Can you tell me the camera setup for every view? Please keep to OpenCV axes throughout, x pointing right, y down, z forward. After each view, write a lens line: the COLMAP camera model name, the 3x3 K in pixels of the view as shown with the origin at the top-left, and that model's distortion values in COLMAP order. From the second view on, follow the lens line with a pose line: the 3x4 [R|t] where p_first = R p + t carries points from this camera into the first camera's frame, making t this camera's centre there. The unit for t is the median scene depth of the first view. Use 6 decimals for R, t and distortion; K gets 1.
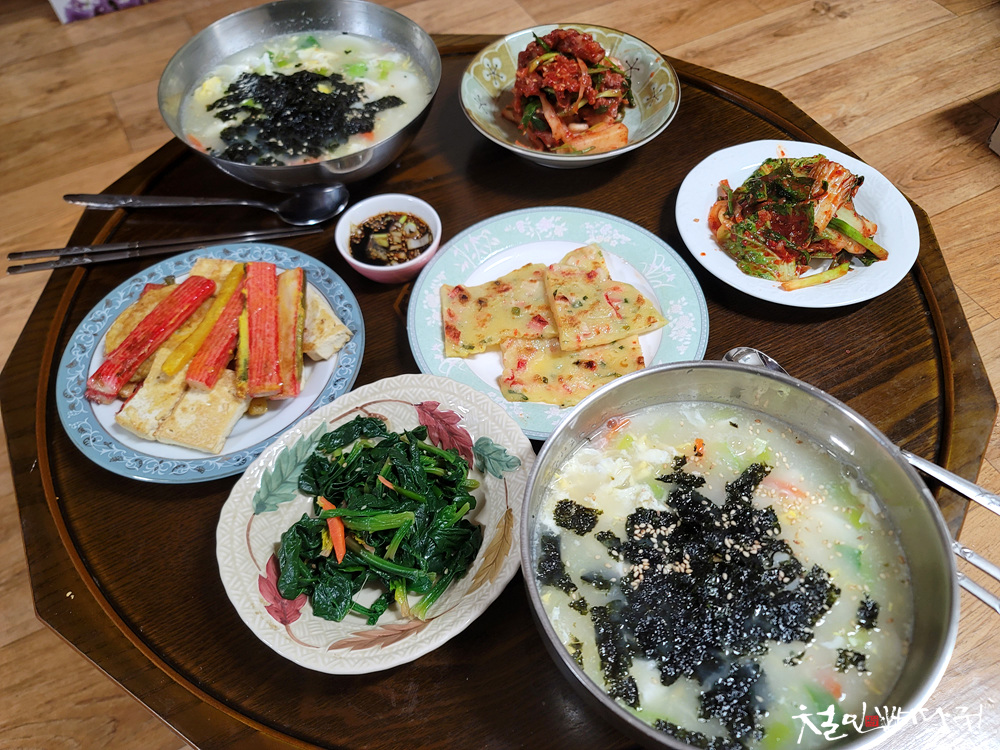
lens RADIAL K [[757.1, 0, 507.2], [0, 757.1, 392.5], [0, 0, 1]] dist [0.027095, 0.002465]
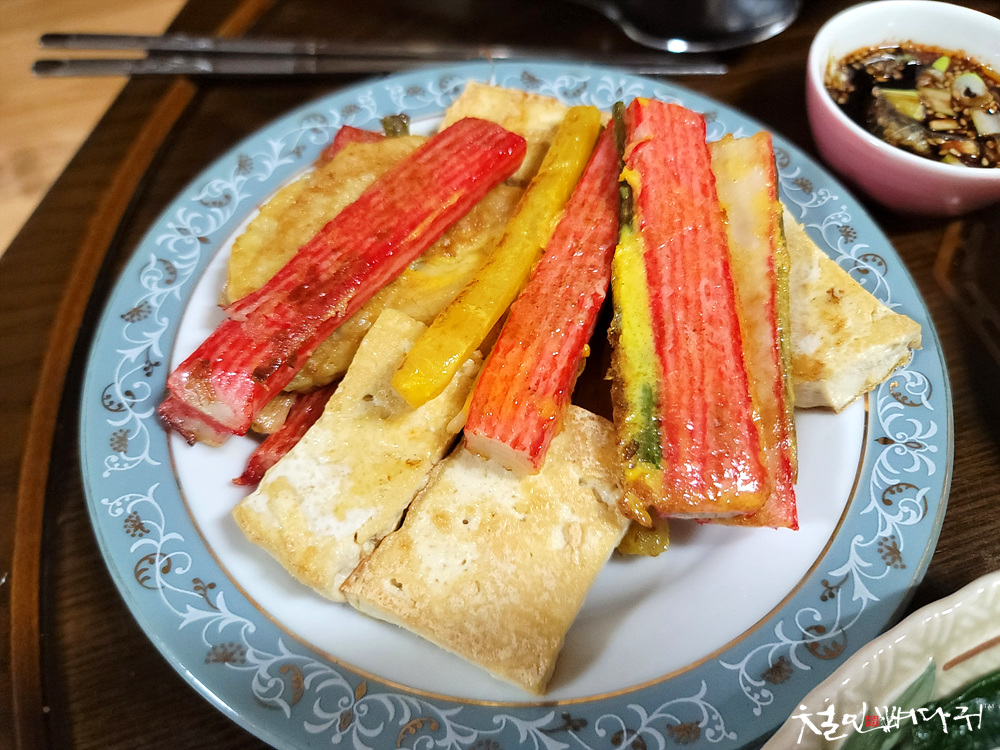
lens RADIAL K [[760.7, 0, 471.1], [0, 760.7, 375.2], [0, 0, 1]] dist [-0.032811, 0.001828]
pose [[0.981951, 0.162136, -0.097385, -0.395662], [-0.156828, 0.985805, 0.059940, -0.057775], [0.105722, -0.043586, 0.993440, 0.697917]]
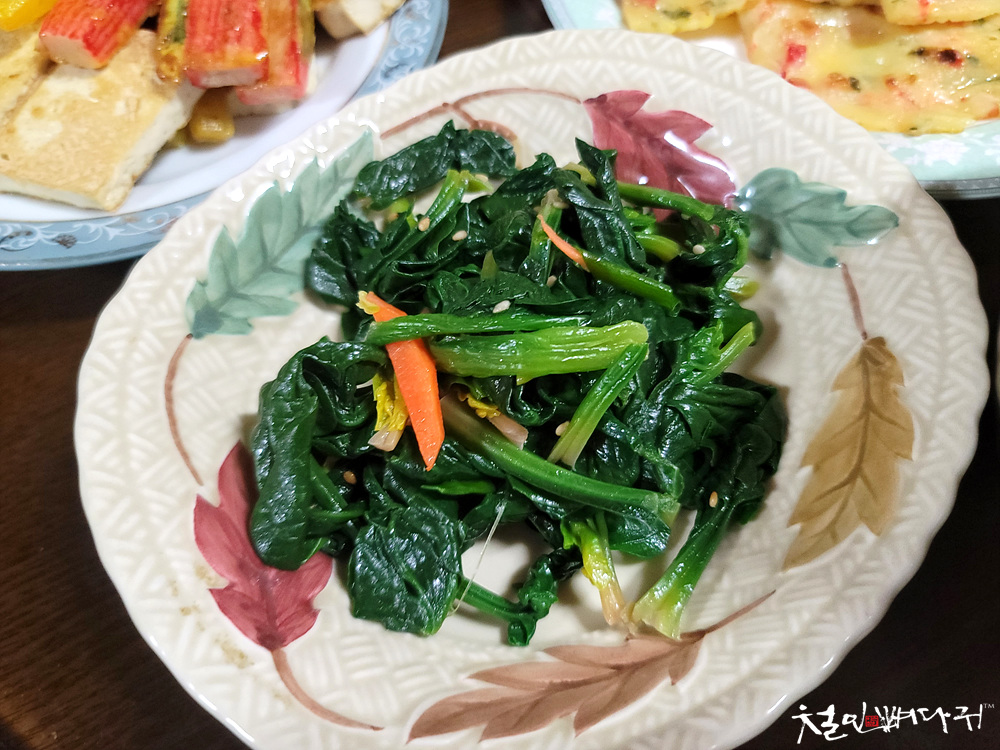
lens RADIAL K [[790.6, 0, 500.0], [0, 790.6, 375.0], [0, 0, 1]] dist [-0.029995, 0.002832]
pose [[0.999803, 0.019447, -0.003939, -0.163677], [-0.019186, 0.998140, 0.057866, 0.140600], [0.005057, -0.057779, 0.998317, 0.563544]]
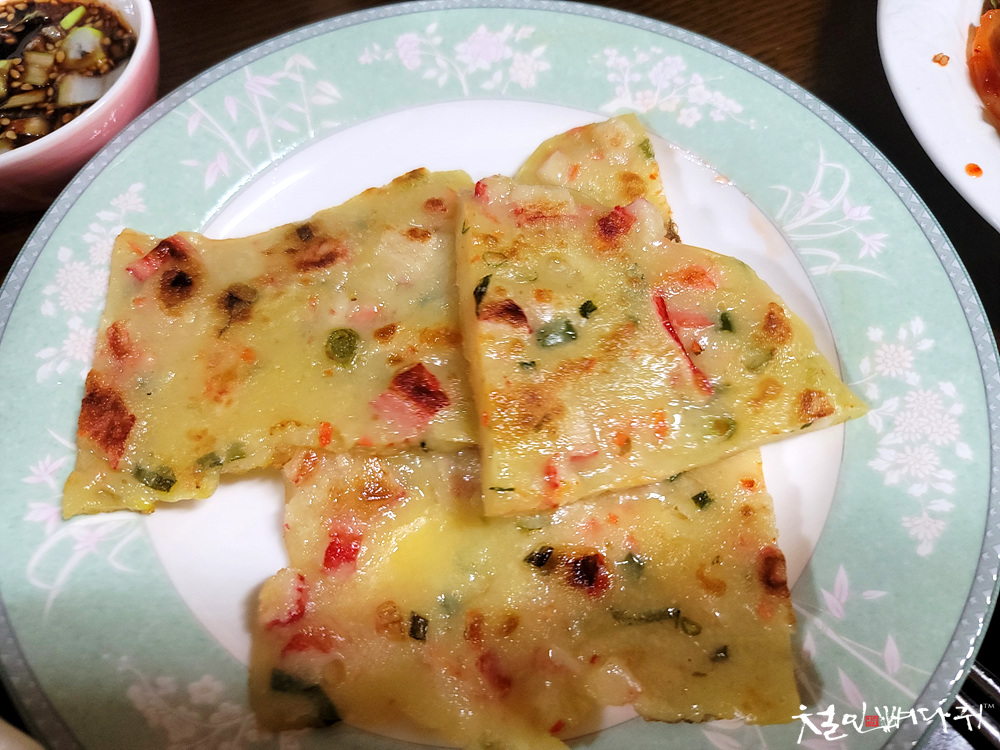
lens RADIAL K [[790.6, 0, 500.0], [0, 790.6, 375.0], [0, 0, 1]] dist [-0.029995, 0.002832]
pose [[0.998544, 0.052827, -0.010940, 0.083350], [-0.050821, 0.989157, 0.137790, -0.156333], [0.018101, -0.137033, 0.990401, 0.782010]]
